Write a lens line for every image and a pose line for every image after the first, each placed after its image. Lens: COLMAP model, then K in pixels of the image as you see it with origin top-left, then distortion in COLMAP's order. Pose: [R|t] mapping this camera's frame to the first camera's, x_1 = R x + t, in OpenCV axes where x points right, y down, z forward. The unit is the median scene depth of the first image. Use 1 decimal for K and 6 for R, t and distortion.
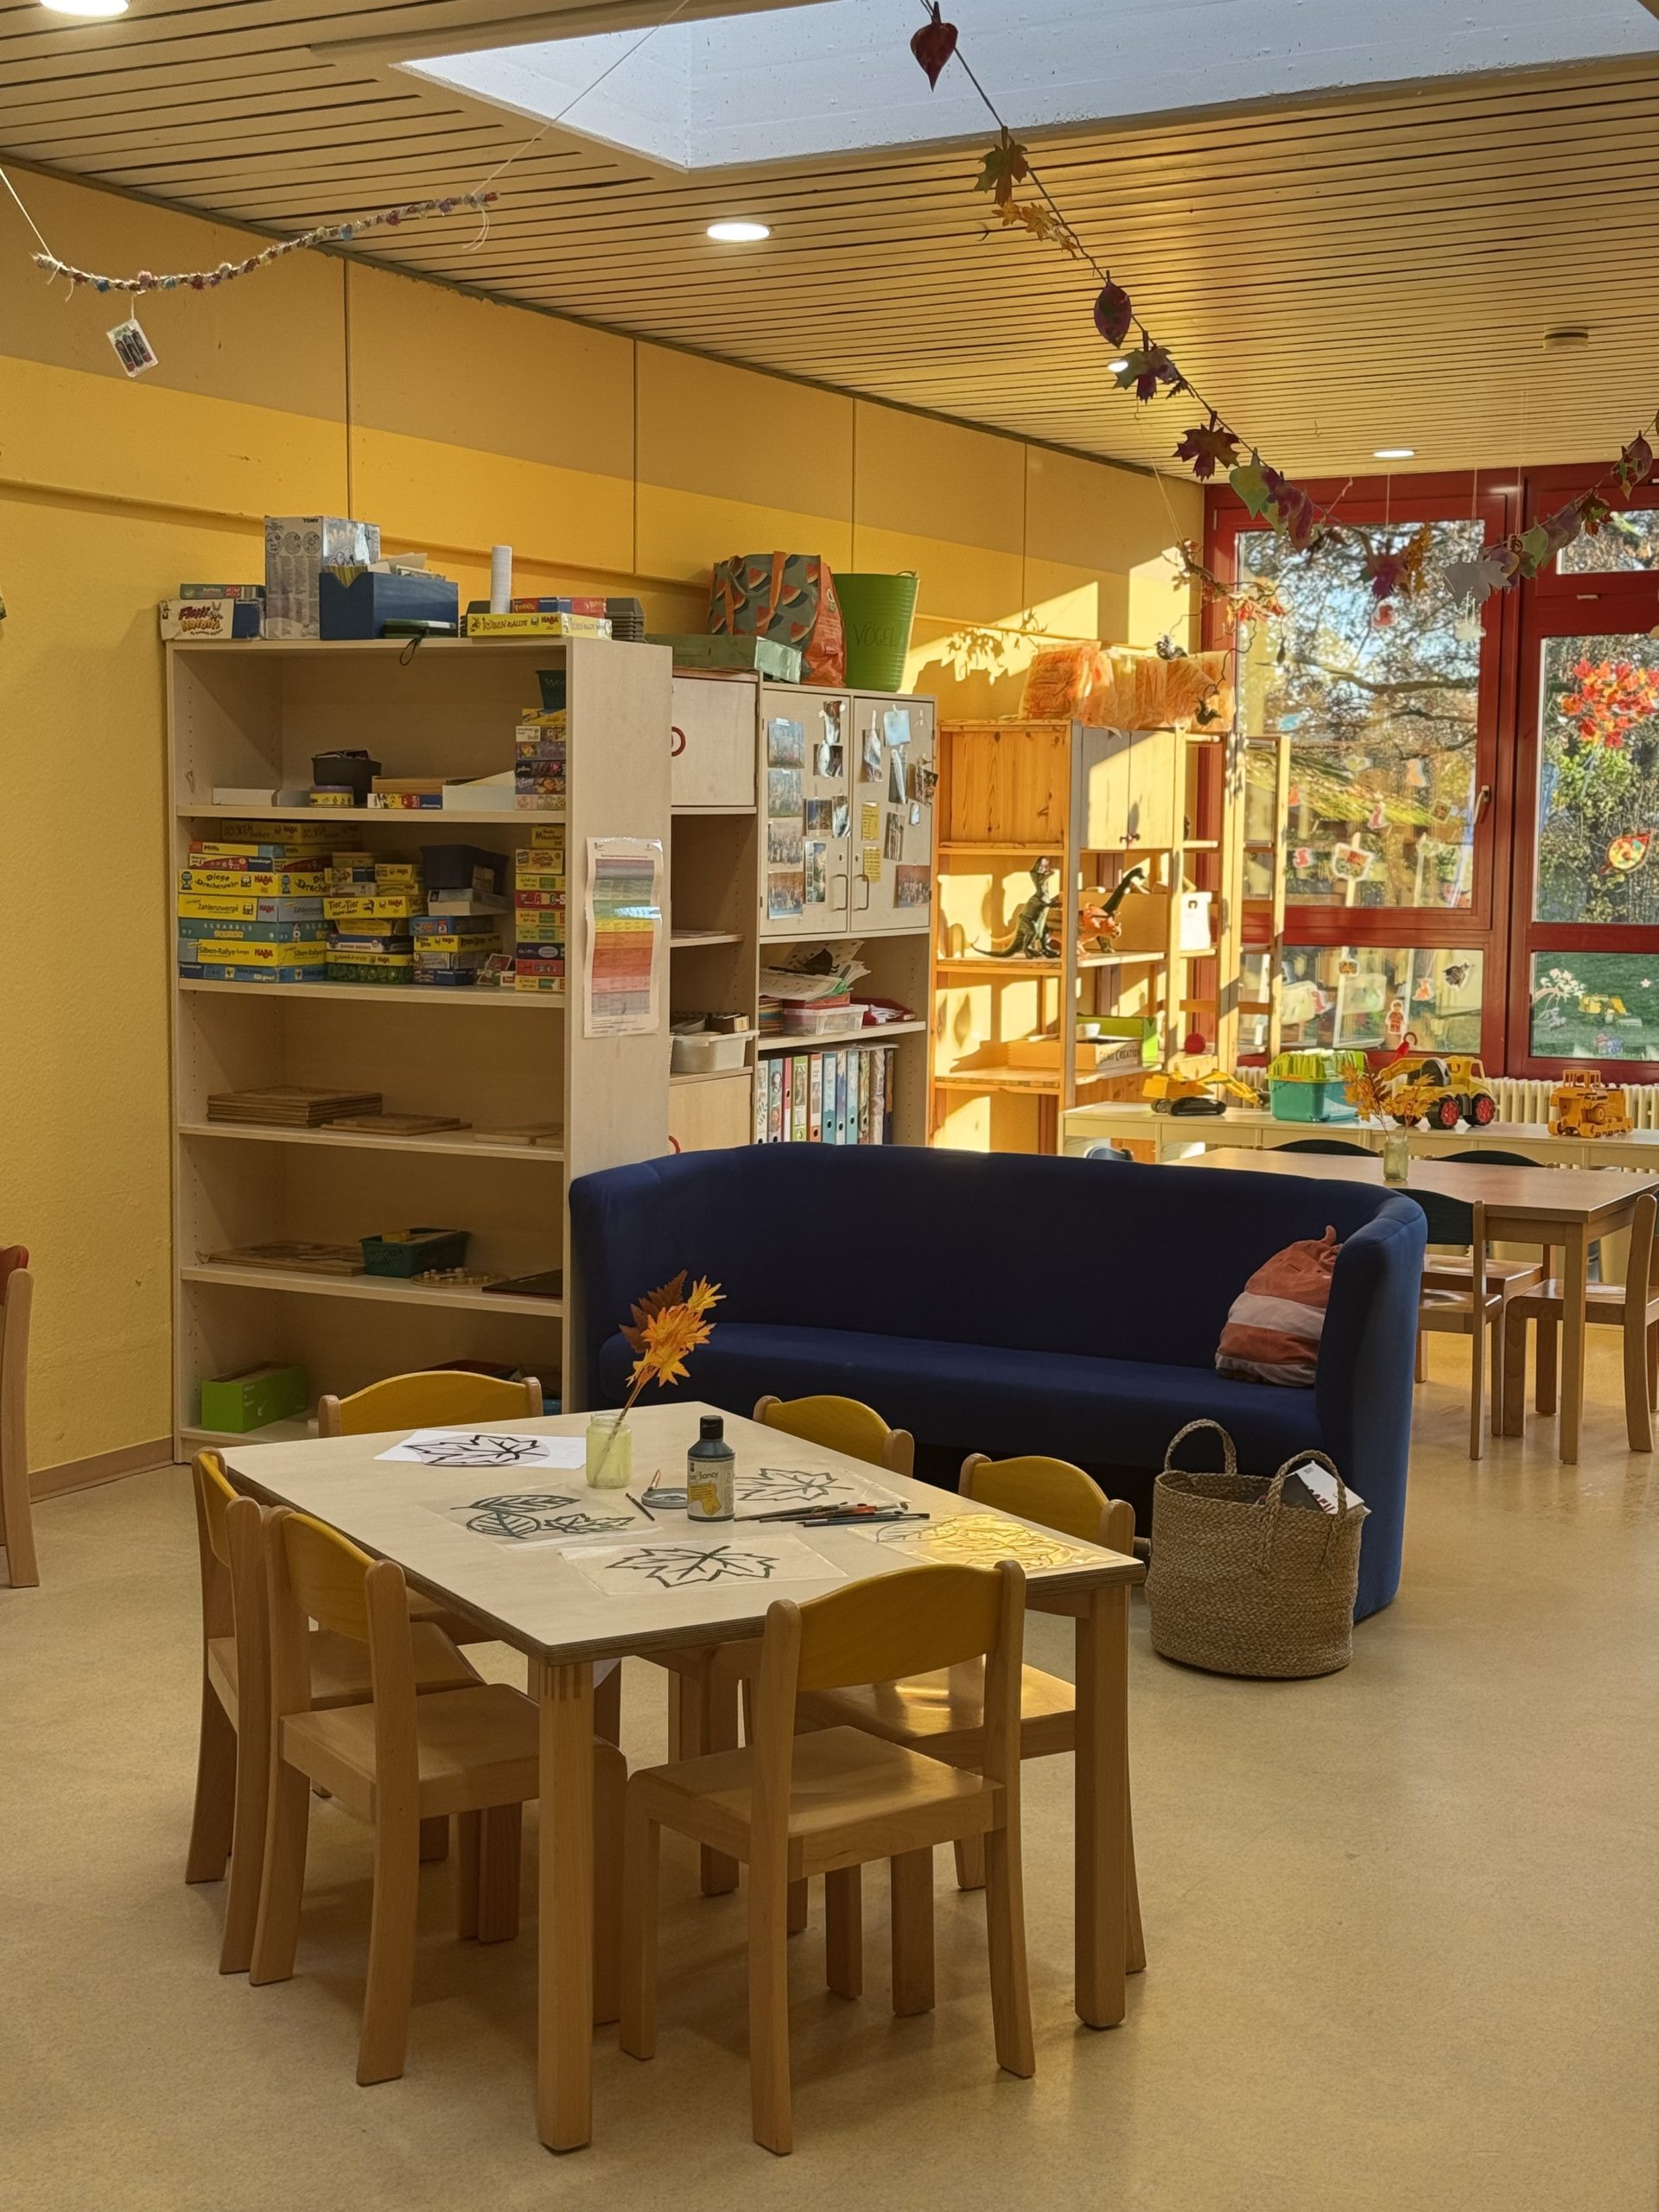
lens RADIAL K [[3083.5, 0, 830.1], [0, 3083.5, 1106.3], [0, 0, 1]] dist [0.024221, 0.022507]
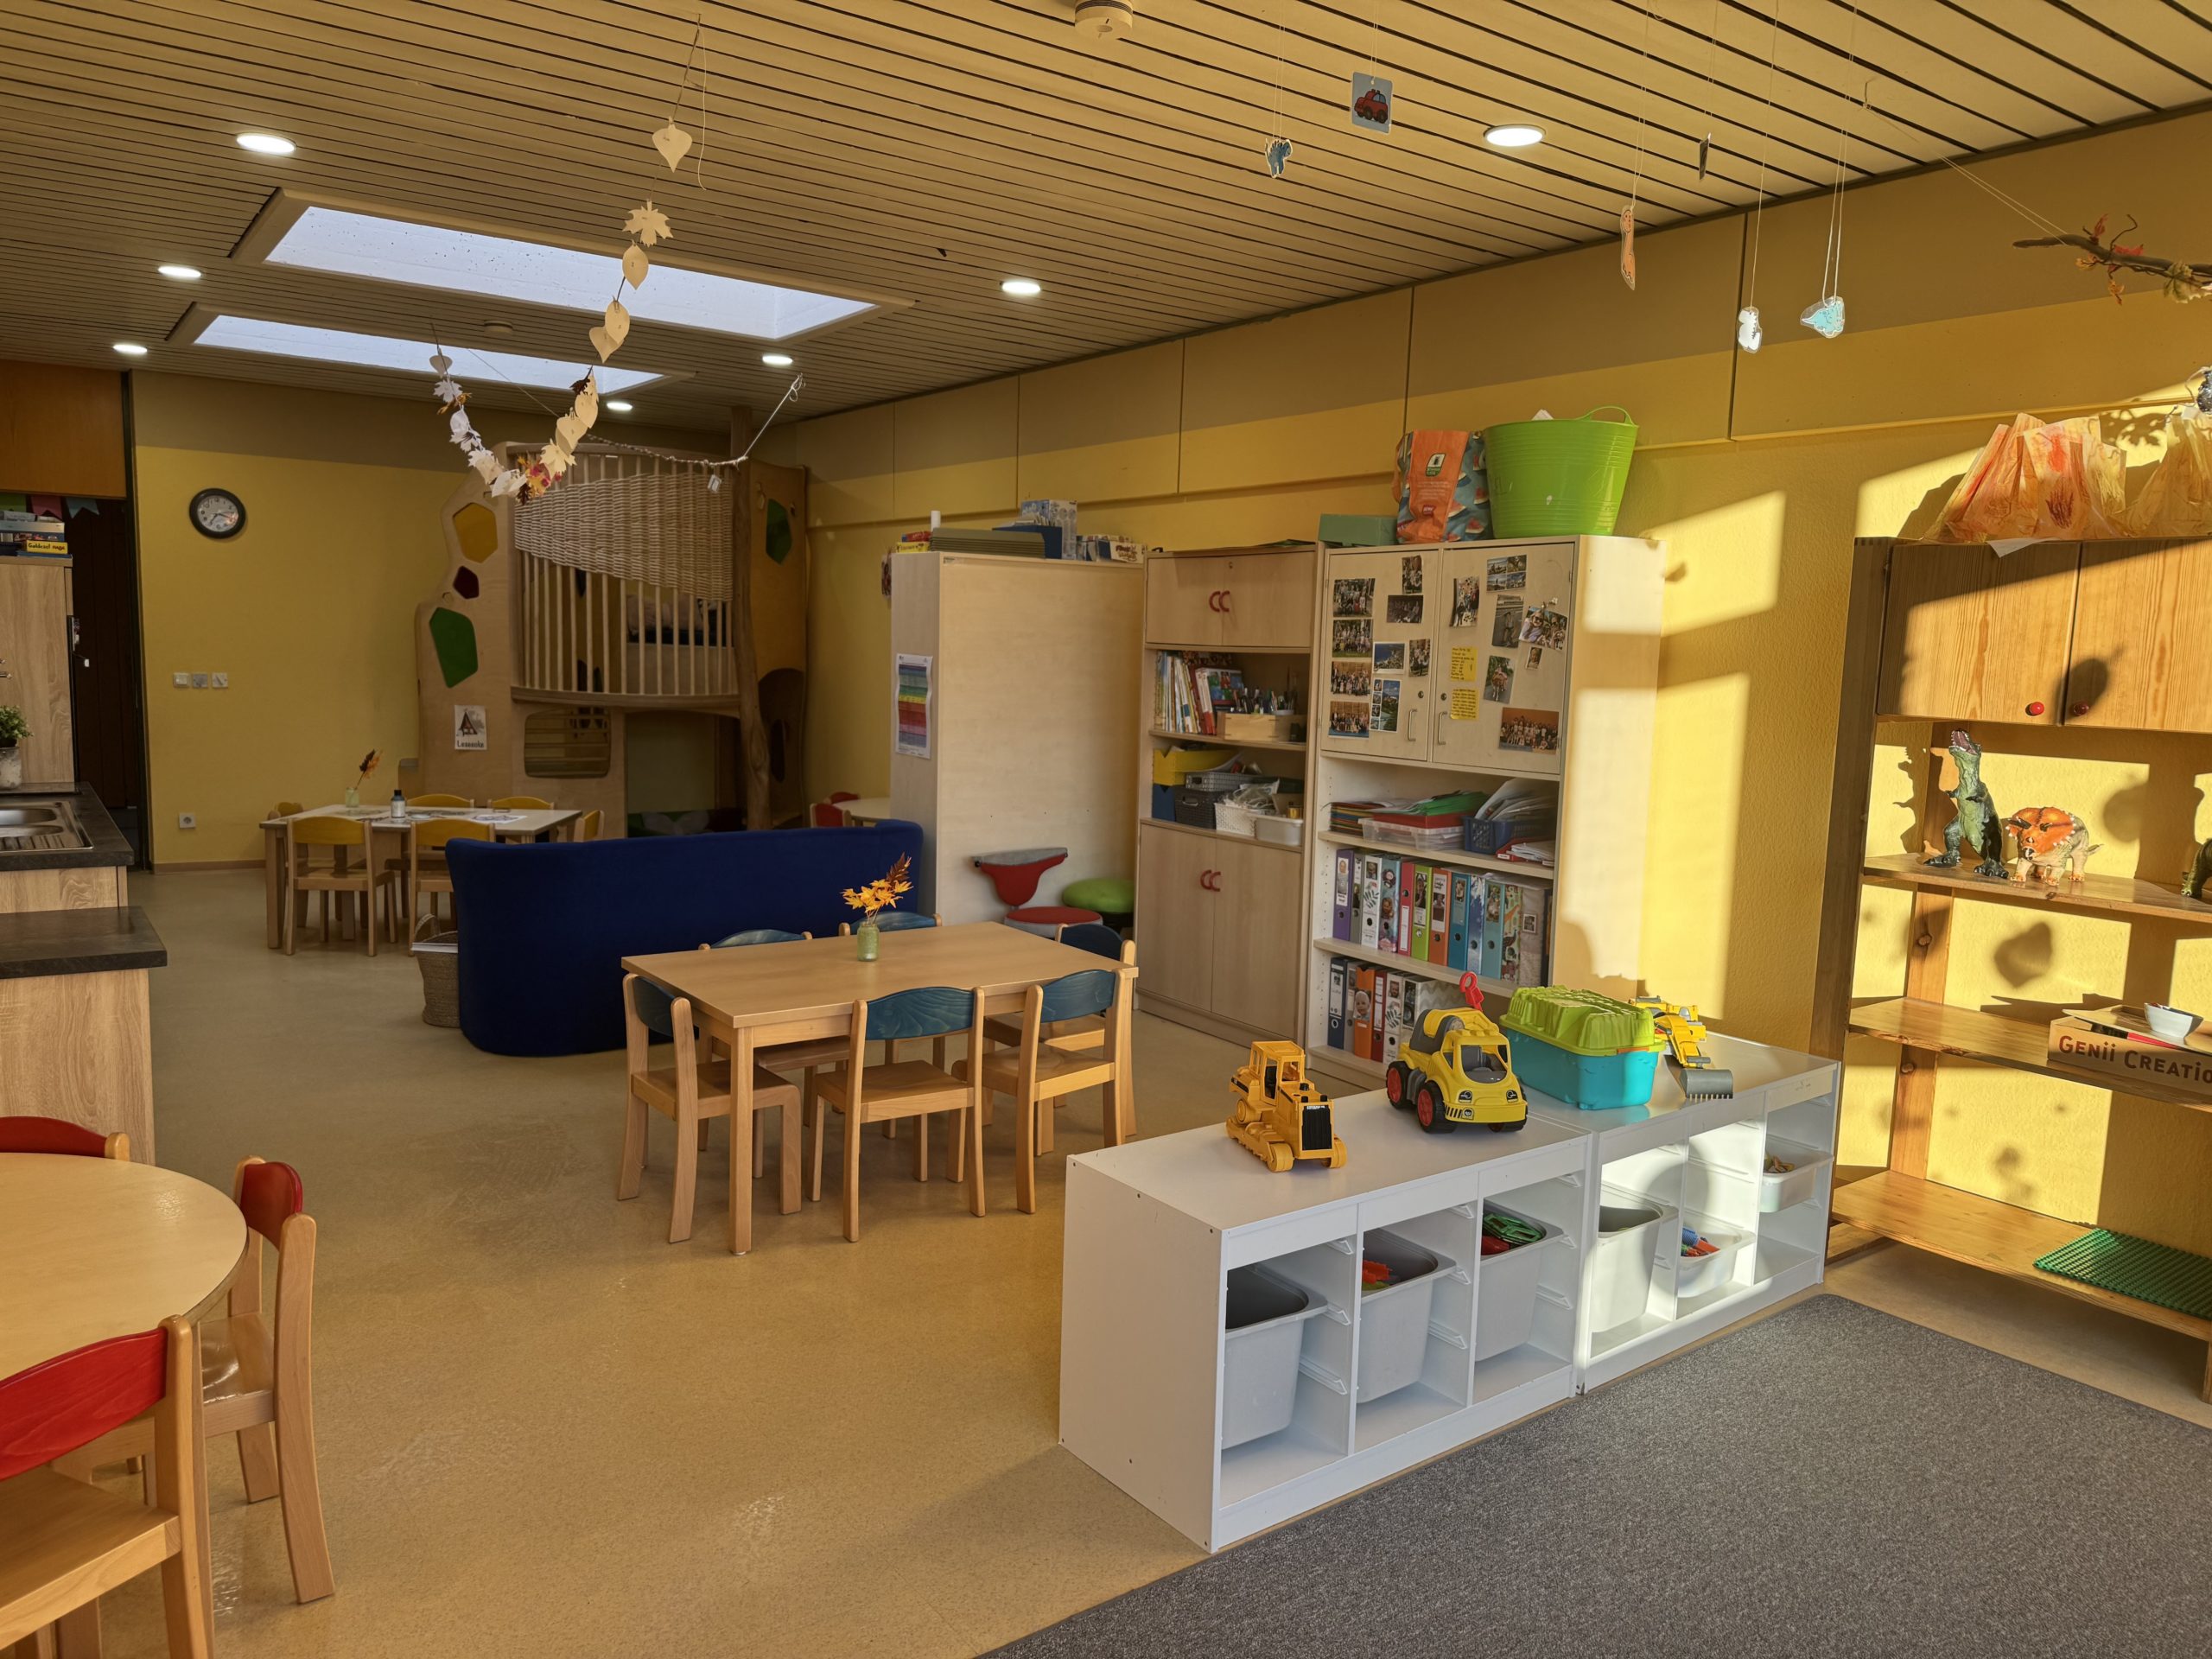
lens RADIAL K [[1540.3, 0, 1107.4], [0, 1540.3, 825.8], [0, 0, 1]] dist [0.082284, -0.057015]
pose [[-0.429637, 0.088833, -0.898622, 0.554490], [-0.115021, 0.981660, 0.152034, -0.103727], [0.895646, 0.168680, -0.411540, 1.108701]]
